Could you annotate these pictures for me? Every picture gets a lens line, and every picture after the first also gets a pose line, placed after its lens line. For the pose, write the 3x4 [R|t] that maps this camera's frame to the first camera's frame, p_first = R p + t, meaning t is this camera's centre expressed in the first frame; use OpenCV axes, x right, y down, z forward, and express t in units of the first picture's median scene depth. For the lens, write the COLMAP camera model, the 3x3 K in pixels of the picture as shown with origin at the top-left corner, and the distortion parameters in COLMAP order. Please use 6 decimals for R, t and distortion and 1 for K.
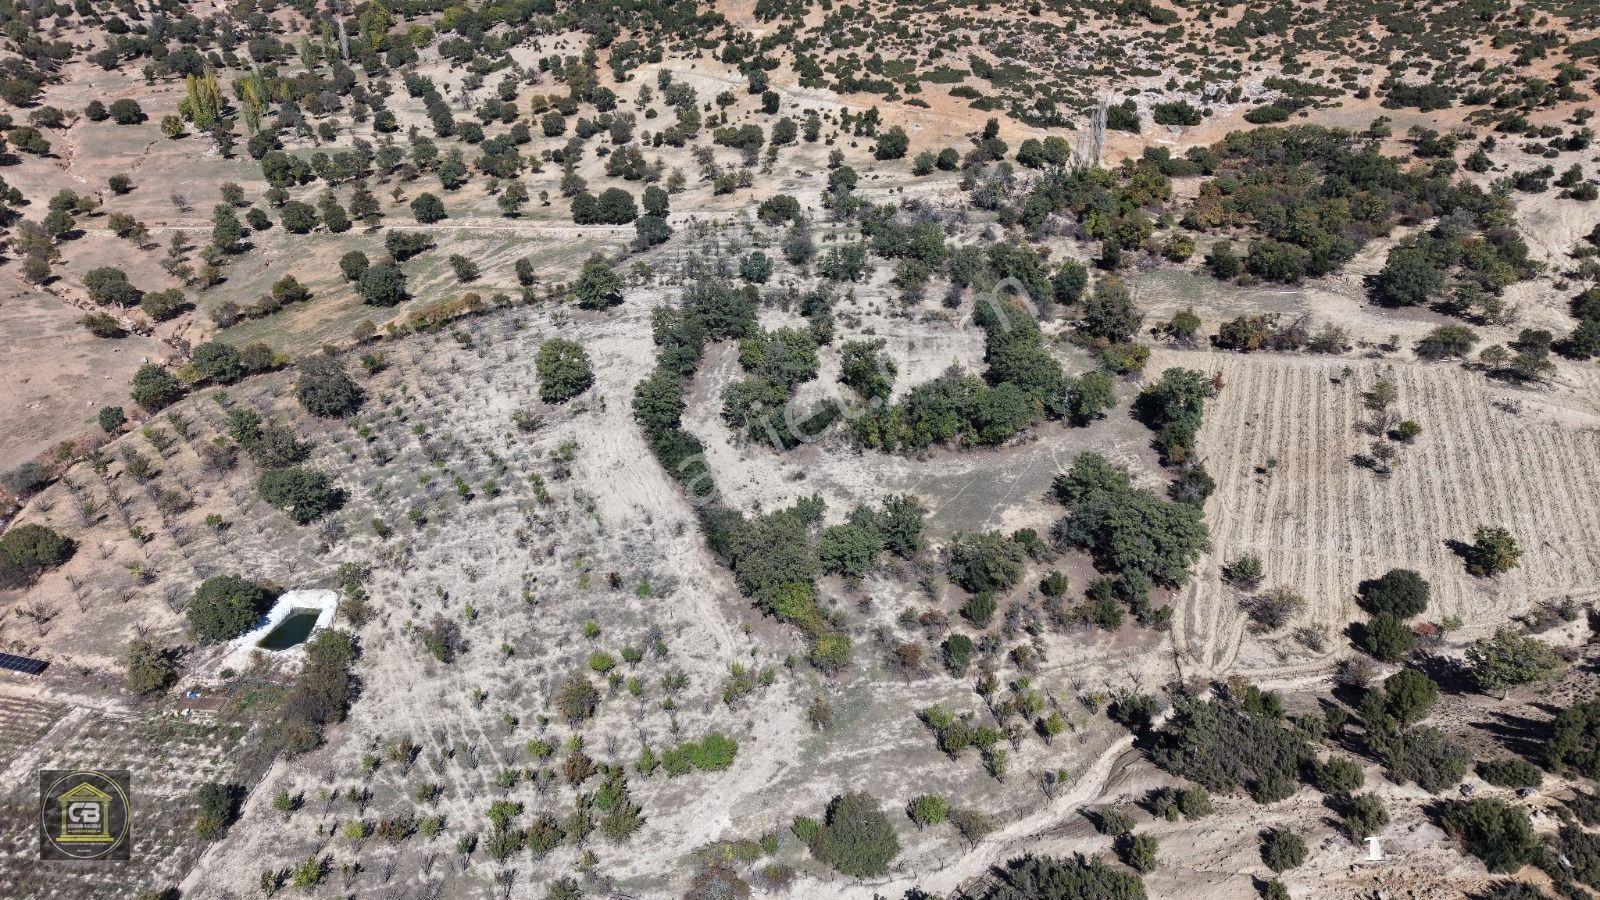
lens RADIAL K [[1074.1, 0, 800.0], [0, 1074.1, 450.0], [0, 0, 1]] dist [0.012095, -0.006477]
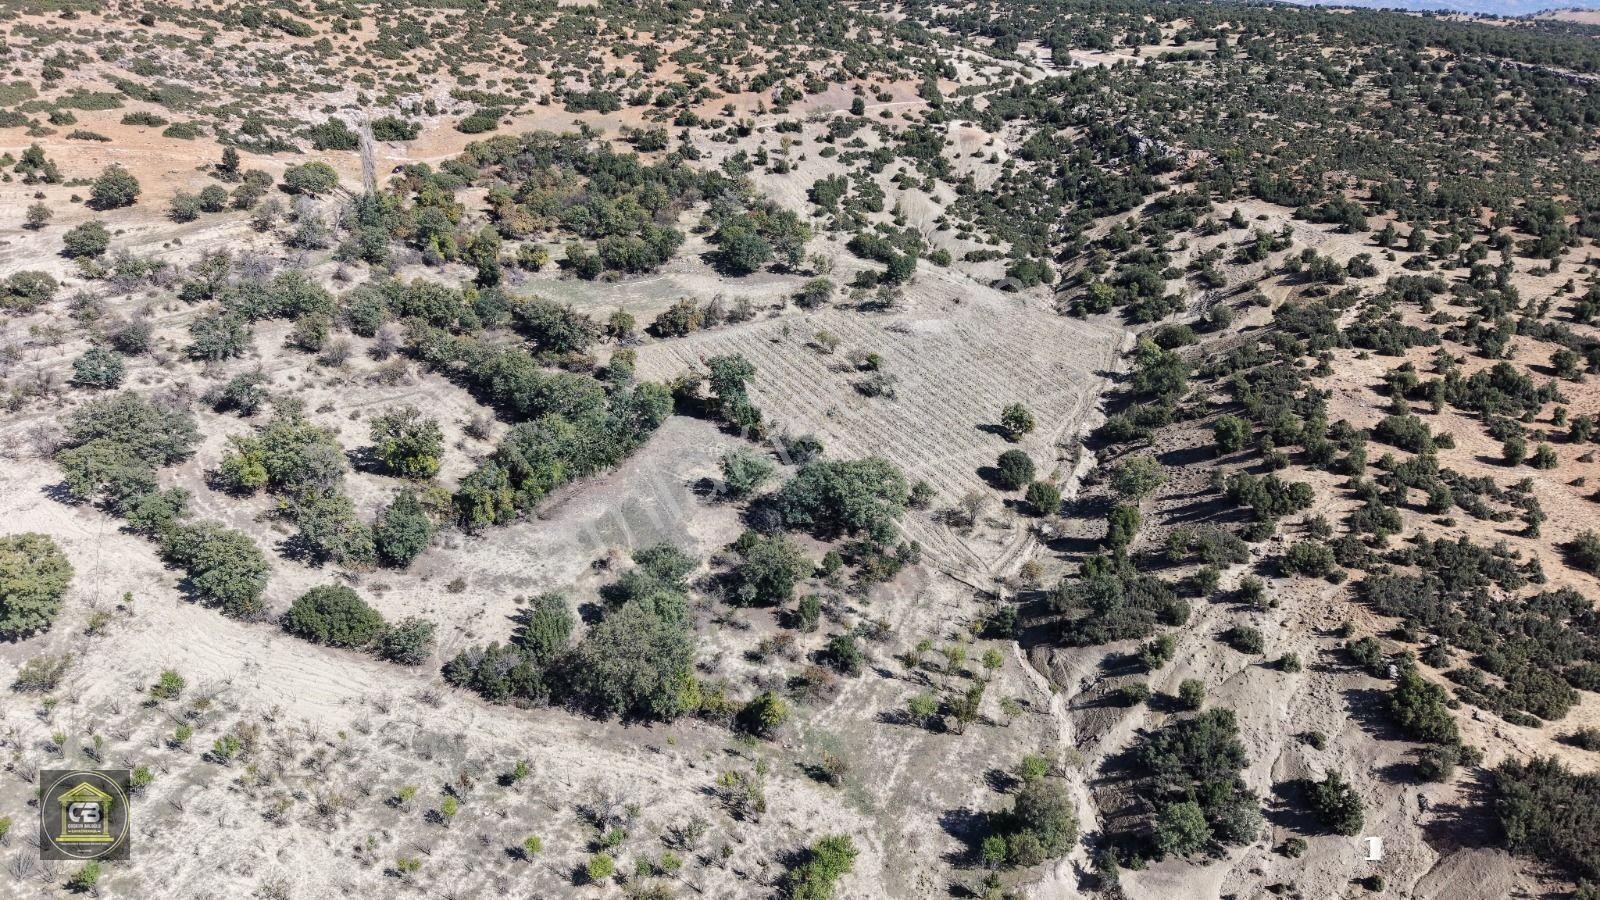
lens RADIAL K [[1074.1, 0, 800.0], [0, 1074.1, 450.0], [0, 0, 1]] dist [0.012095, -0.006477]
pose [[0.594826, -0.287545, 0.750666, -0.316819], [0.296828, 0.946405, 0.127318, -0.073286], [-0.747044, 0.147087, 0.648298, 0.193334]]
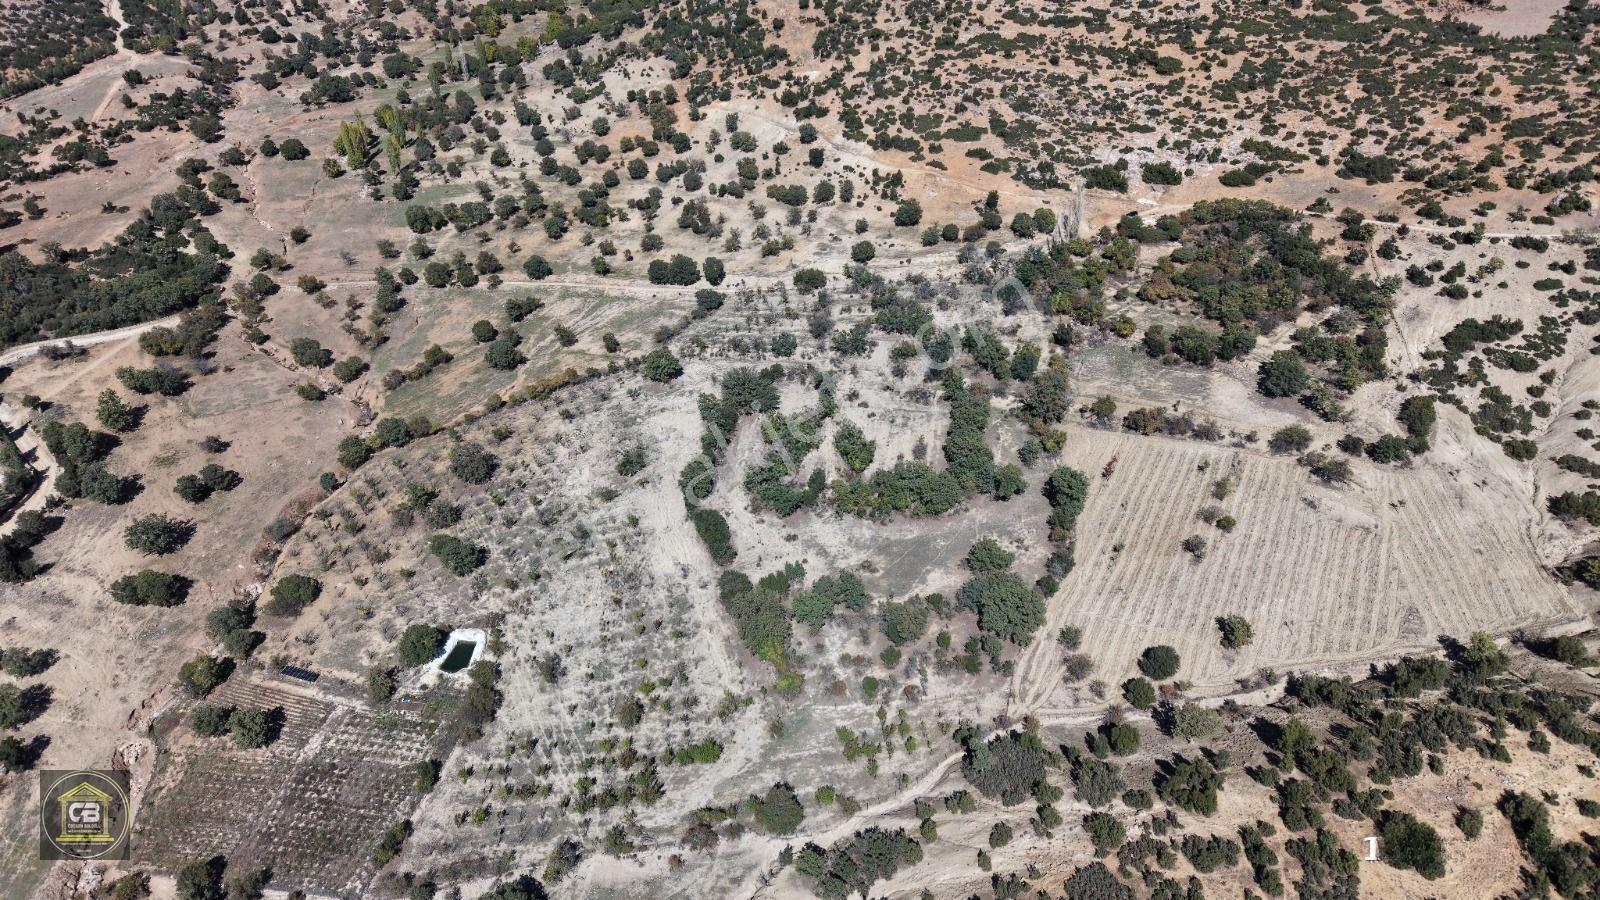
lens RADIAL K [[1069.8, 0, 800.0], [0, 1069.8, 450.0], [0, 0, 1]] dist [0.035574, -0.040887]
pose [[0.995287, 0.018229, -0.095243, 0.103923], [-0.008497, 0.994788, 0.101607, -0.174099], [0.096599, -0.100319, 0.990255, -0.289904]]
